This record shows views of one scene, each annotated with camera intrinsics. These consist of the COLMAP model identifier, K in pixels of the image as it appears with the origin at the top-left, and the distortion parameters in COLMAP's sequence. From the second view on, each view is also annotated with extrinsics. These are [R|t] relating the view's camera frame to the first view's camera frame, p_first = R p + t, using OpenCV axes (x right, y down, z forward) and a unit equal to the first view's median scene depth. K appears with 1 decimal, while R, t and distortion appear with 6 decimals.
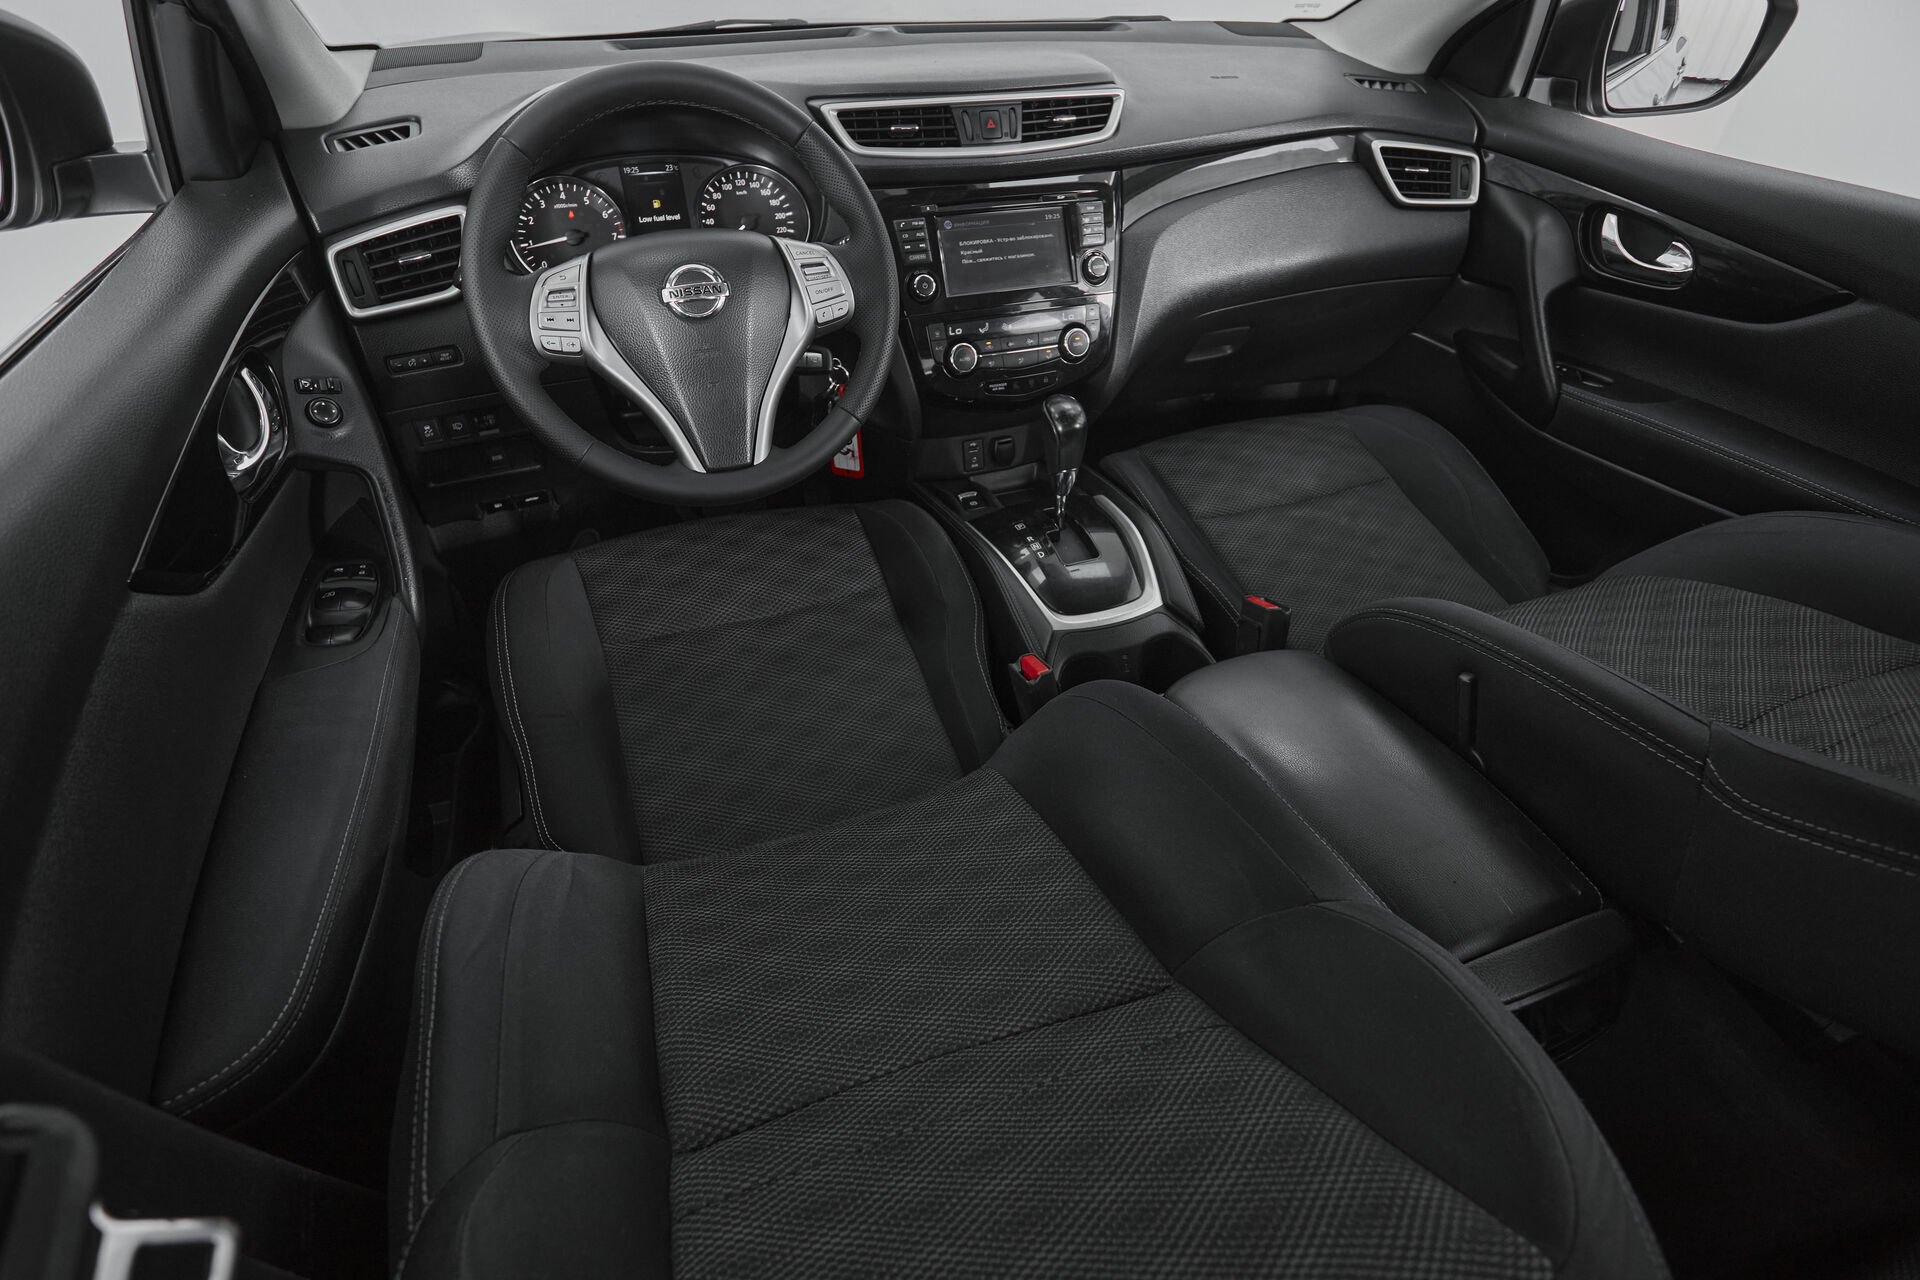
lens RADIAL K [[927.2, 0, 961.5], [0, 927.2, 638.4], [0, 0, 1]] dist [-0.004383, -0.000143]
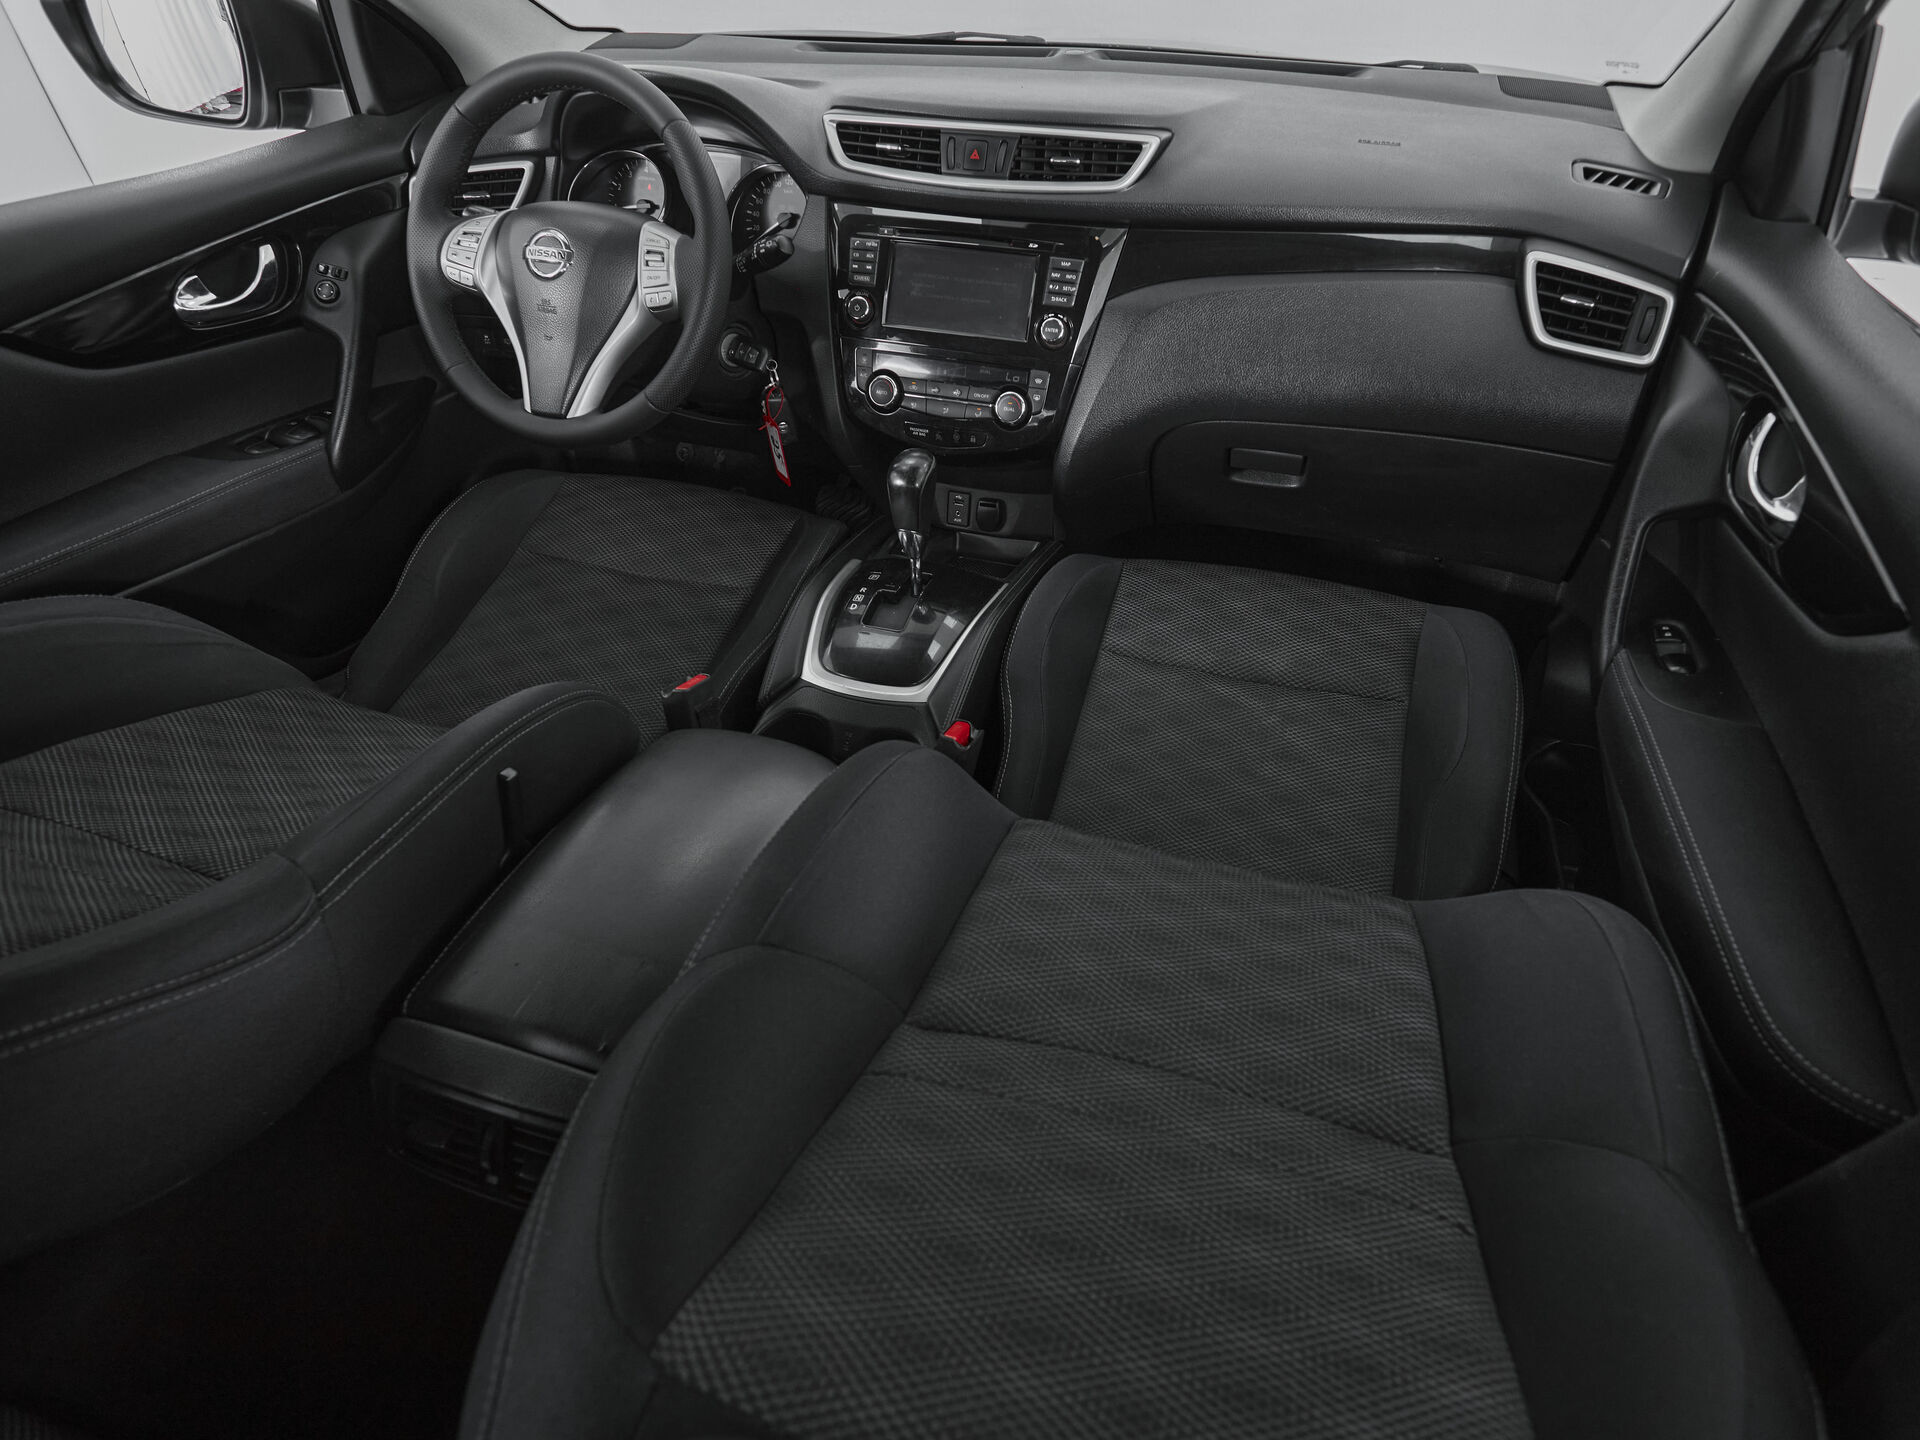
lens RADIAL K [[1042.2, 0, 1010.2], [0, 1042.2, 722.4], [0, 0, 1]] dist [0.000419, -0.004263]
pose [[0.790691, 0.380770, -0.479398, 0.757645], [-0.386424, 0.917761, 0.091602, -0.139872], [0.474852, 0.112822, 0.872804, 0.167109]]
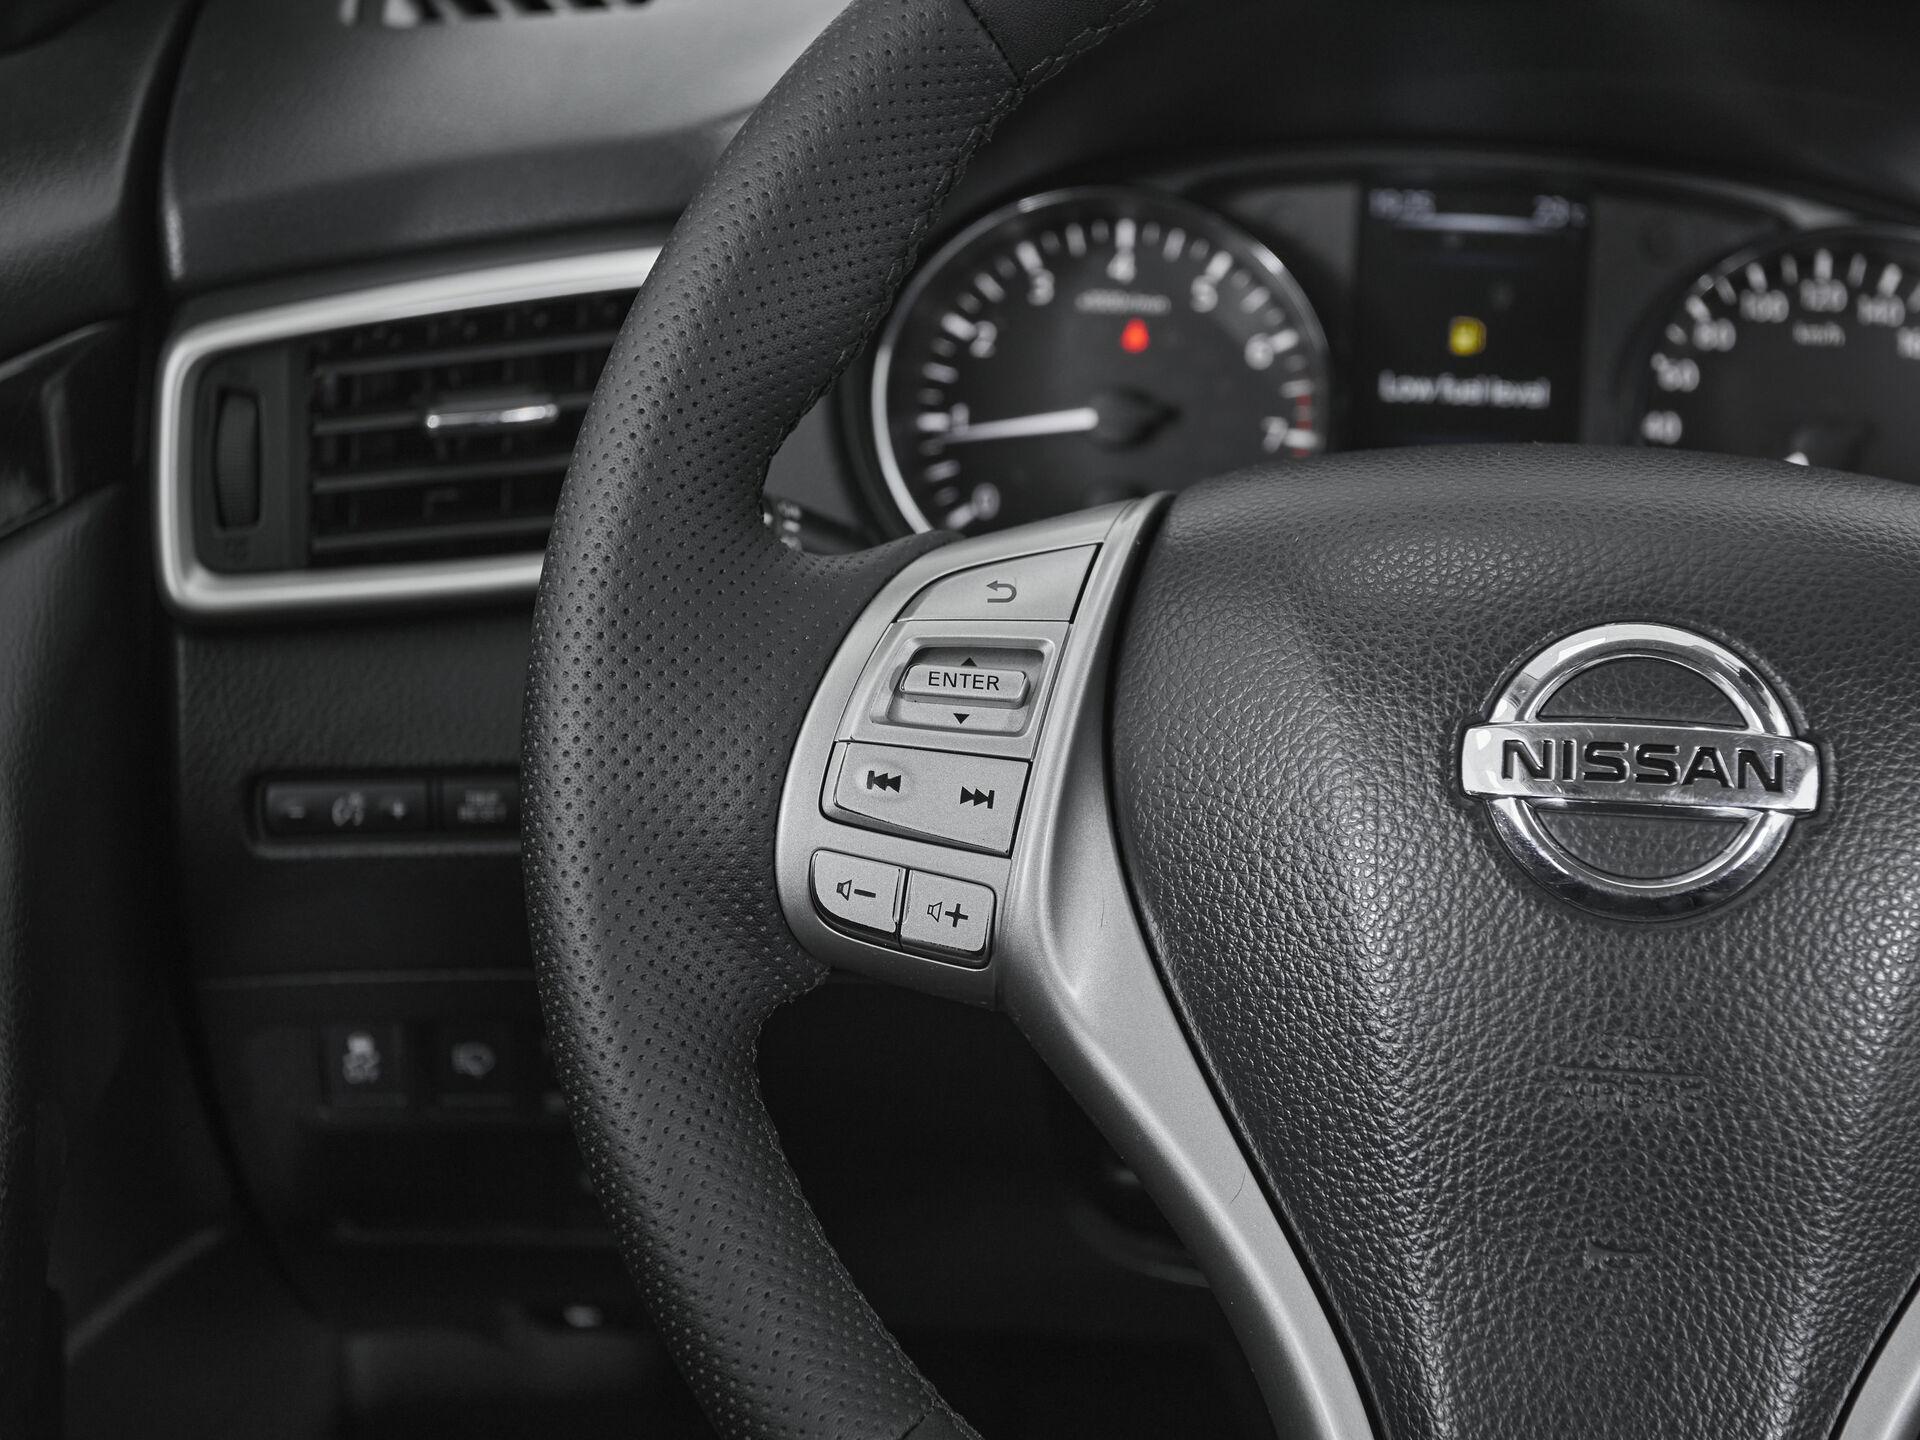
lens RADIAL K [[2541.5, 0, 1041.1], [0, 2541.5, 724.3], [0, 0, 1]] dist [0.011828, 0.000000]
pose [[0.910864, 0.164076, -0.378689, -0.157386], [-0.271989, 0.928772, -0.251804, -0.169984], [0.310401, 0.332358, 0.890612, 0.391564]]
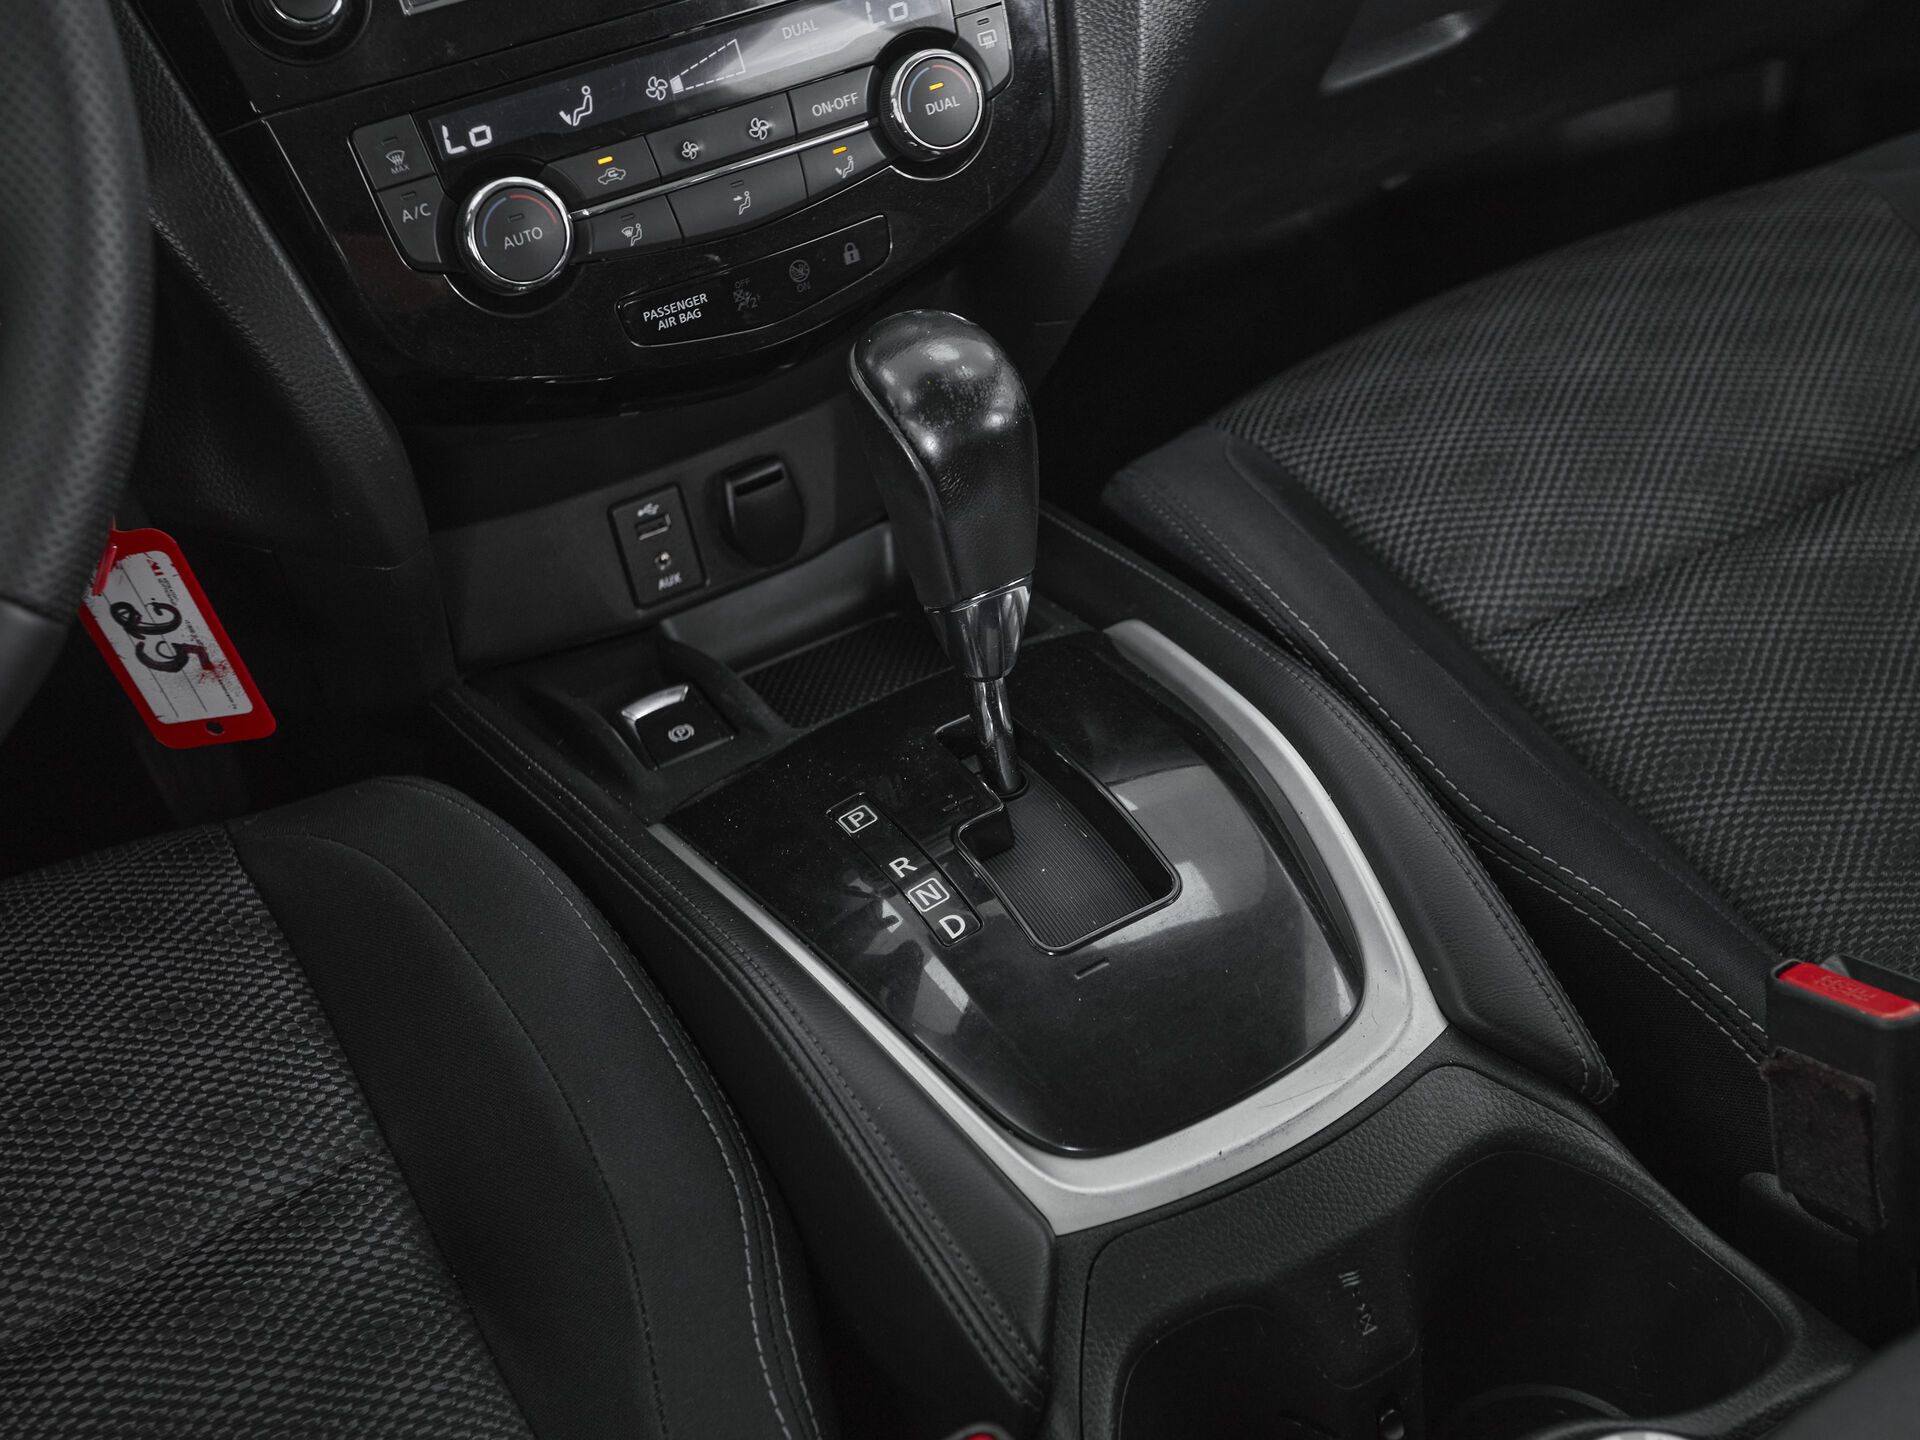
lens RADIAL K [[2377.1, 0, 999.7], [0, 2377.1, 746.5], [0, 0, 1]] dist [0.025510, 0.000000]
pose [[0.979452, -0.185978, 0.078008, 0.056117], [0.188766, 0.981564, -0.029975, -0.116689], [-0.070995, 0.044085, 0.996502, 0.334096]]
